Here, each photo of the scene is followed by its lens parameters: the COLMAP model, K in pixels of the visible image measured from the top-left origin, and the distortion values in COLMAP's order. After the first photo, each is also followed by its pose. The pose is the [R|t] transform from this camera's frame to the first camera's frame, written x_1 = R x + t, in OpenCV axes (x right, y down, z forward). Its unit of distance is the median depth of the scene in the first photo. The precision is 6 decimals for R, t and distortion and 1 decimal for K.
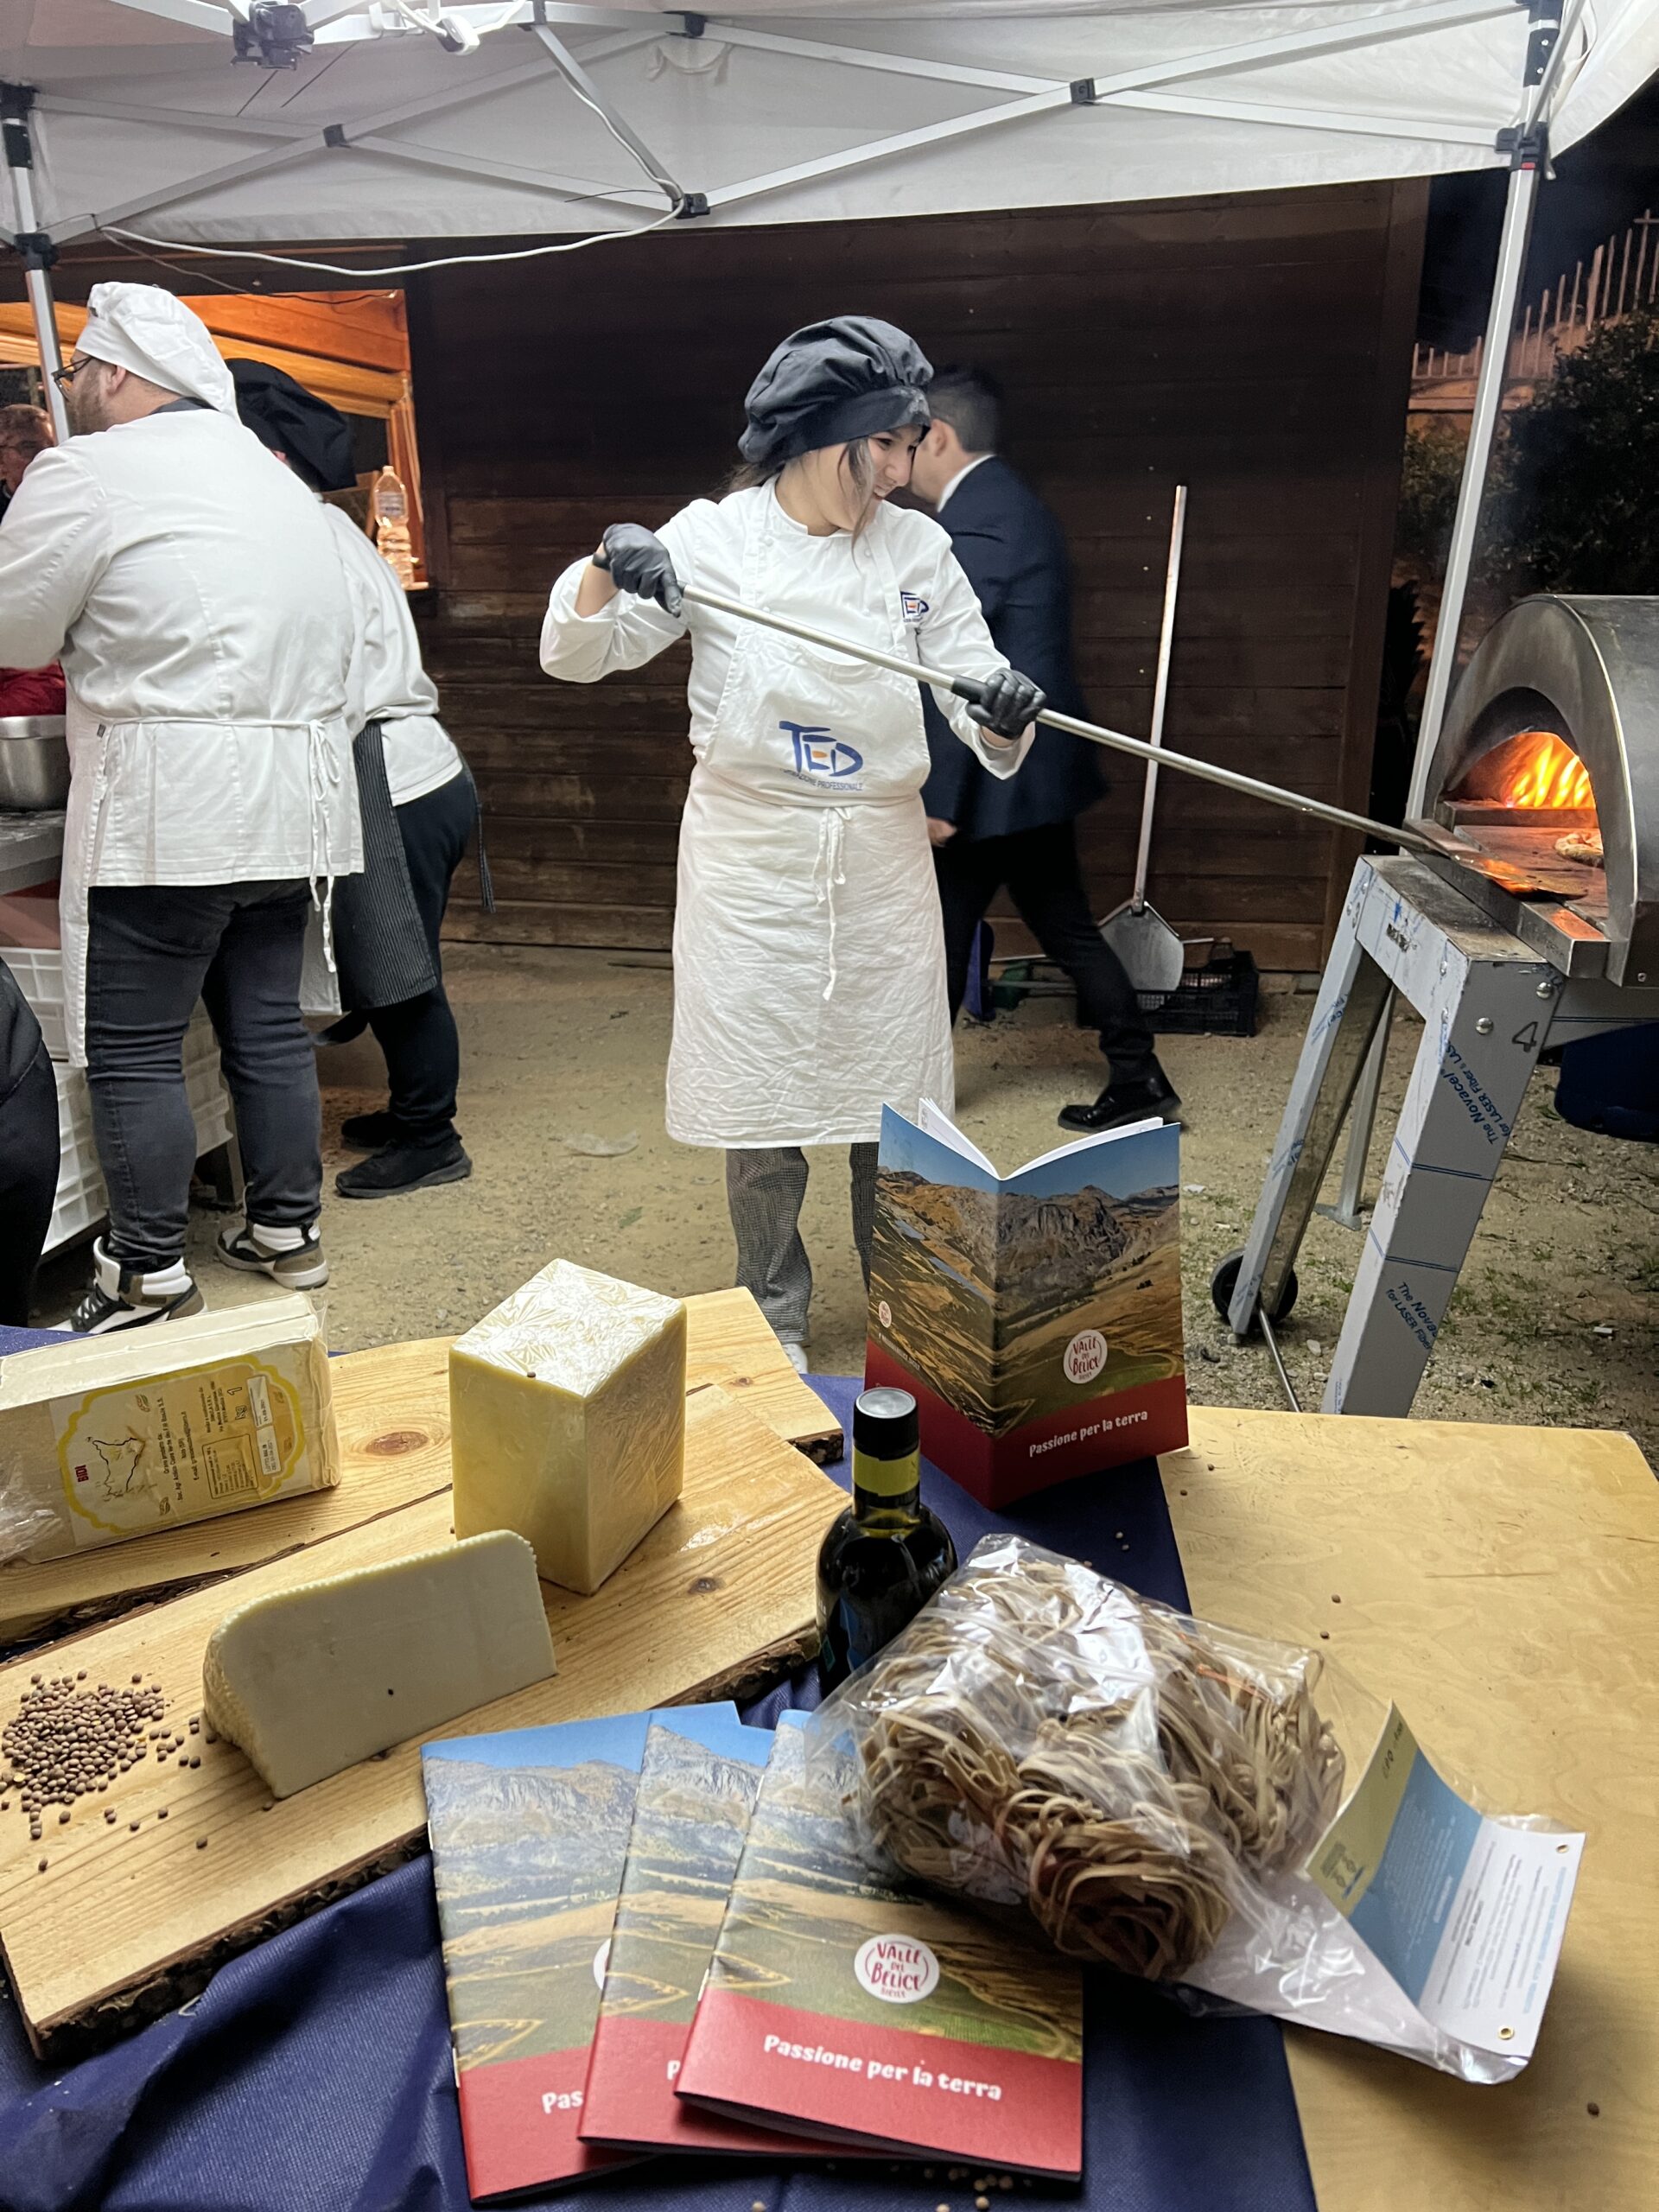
lens RADIAL K [[1677.1, 0, 839.7], [0, 1677.1, 1123.1], [0, 0, 1]] dist [0.057189, -0.058441]
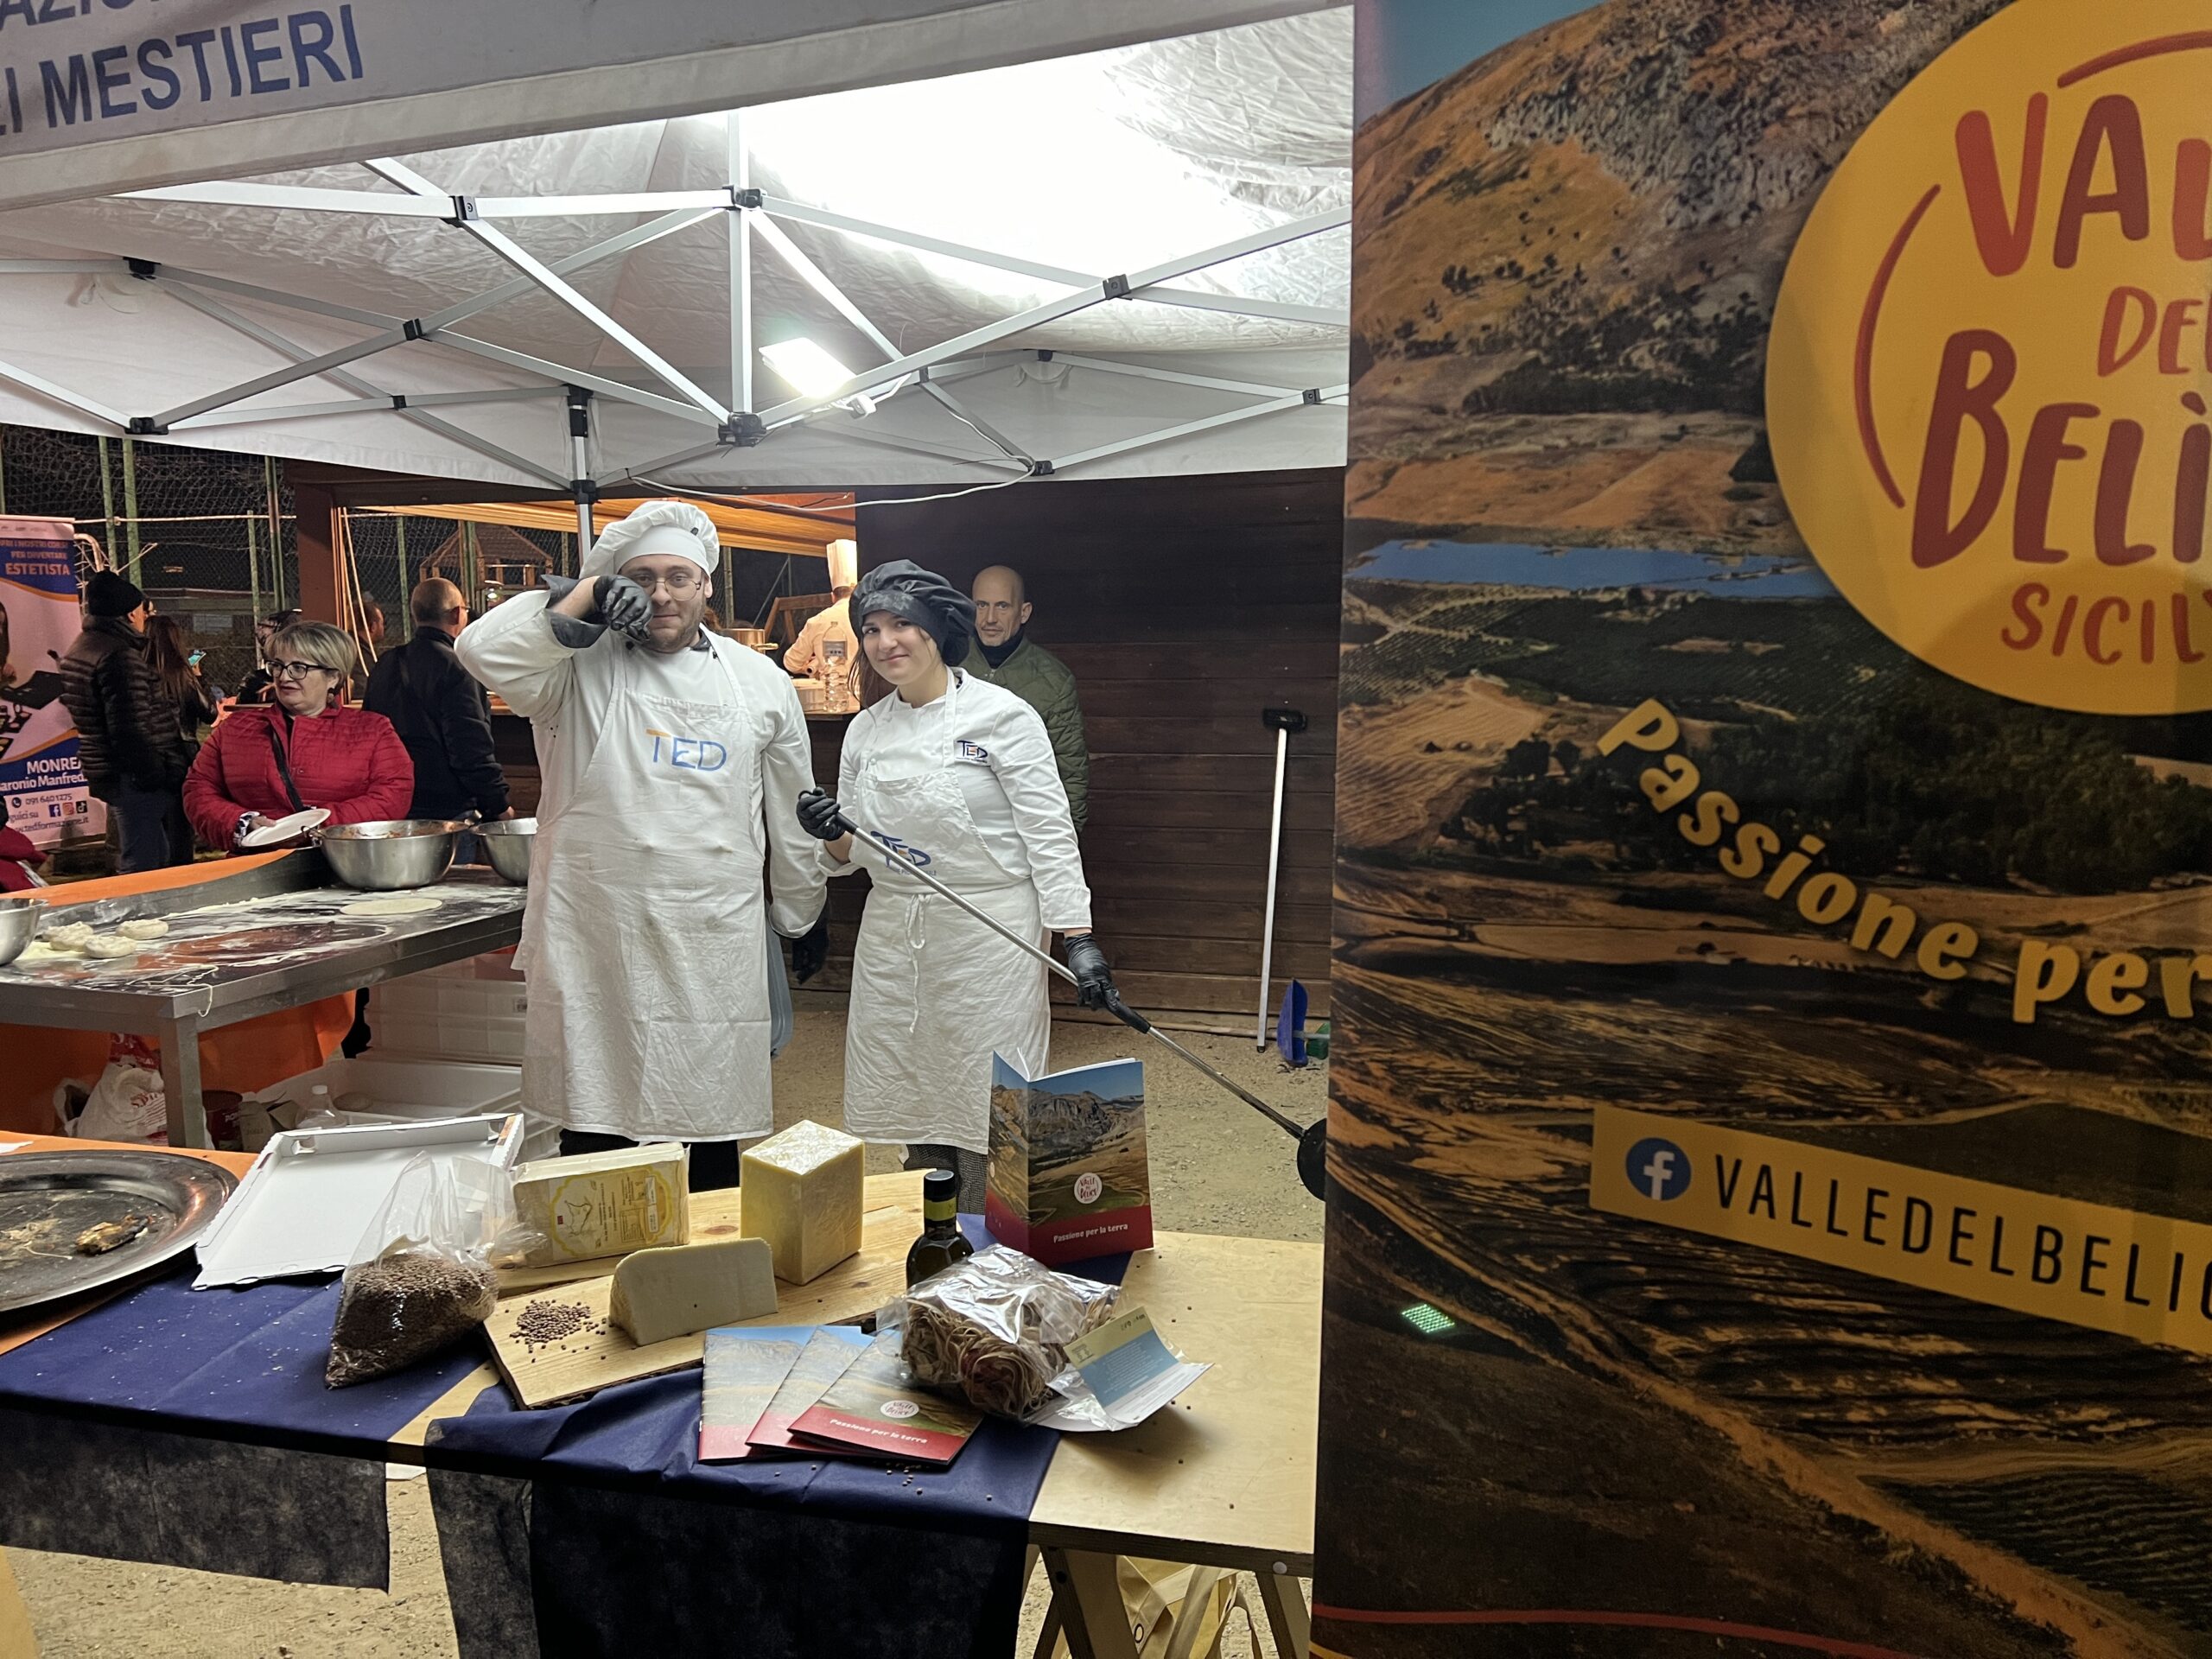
lens RADIAL K [[1677.1, 0, 1109.0], [0, 1677.1, 824.0], [0, 0, 1]] dist [0.057189, -0.058441]
pose [[0.994132, 0.008150, -0.107867, 0.385618], [-0.031934, 0.974828, -0.220660, 0.165047], [0.103354, 0.222810, 0.969368, -0.919051]]
